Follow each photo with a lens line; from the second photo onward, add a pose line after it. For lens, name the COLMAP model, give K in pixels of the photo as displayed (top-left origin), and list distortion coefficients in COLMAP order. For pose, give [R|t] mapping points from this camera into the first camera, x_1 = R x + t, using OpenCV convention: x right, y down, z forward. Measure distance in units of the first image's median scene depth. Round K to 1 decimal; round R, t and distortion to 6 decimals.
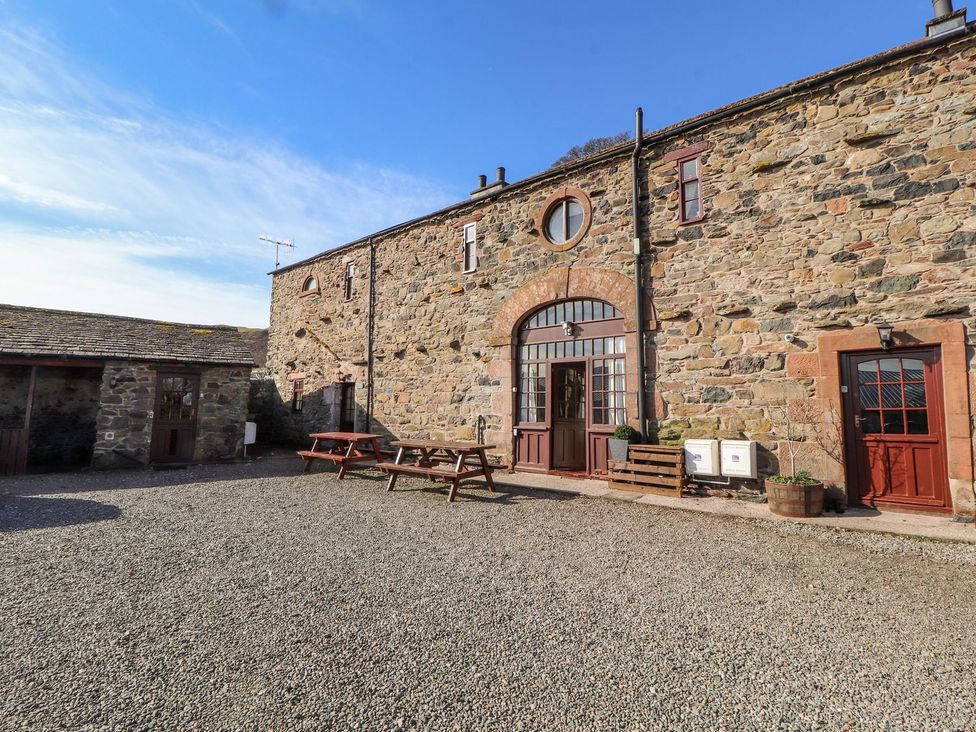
lens RADIAL K [[533.4, 0, 488.0], [0, 533.4, 366.0], [0, 0, 1]] dist [0.002920, -0.017957]
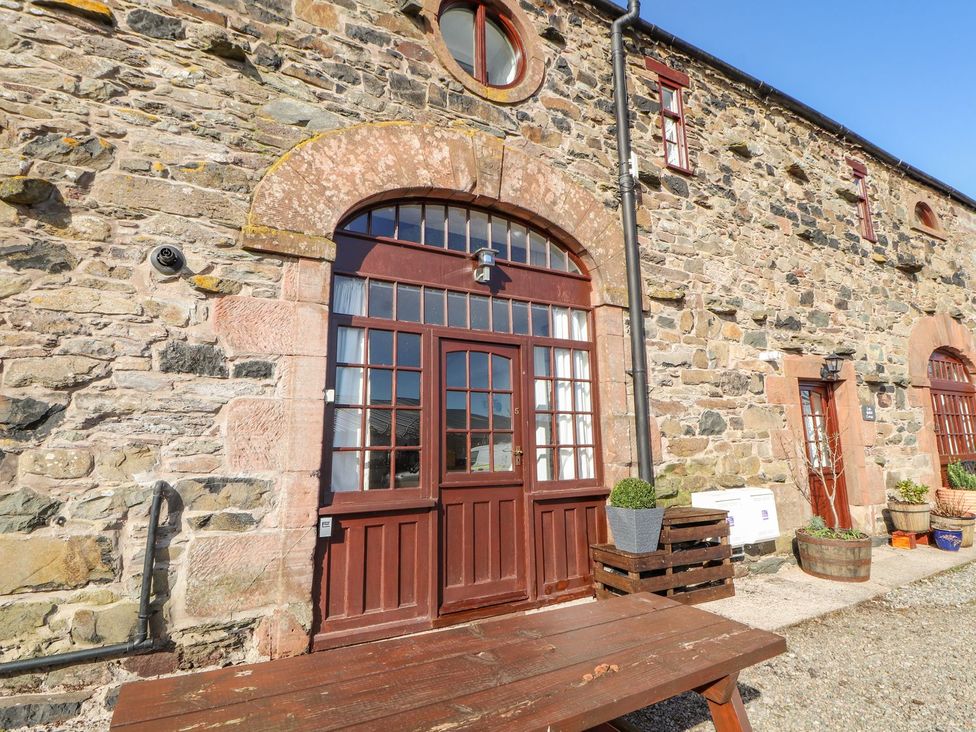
lens RADIAL K [[533.4, 0, 488.0], [0, 533.4, 366.0], [0, 0, 1]] dist [0.002920, -0.017957]
pose [[0.304897, 0.146953, 0.940980, -0.245304], [-0.046363, 0.989143, -0.139452, 0.070280], [-0.951256, -0.001108, 0.308400, 0.830758]]
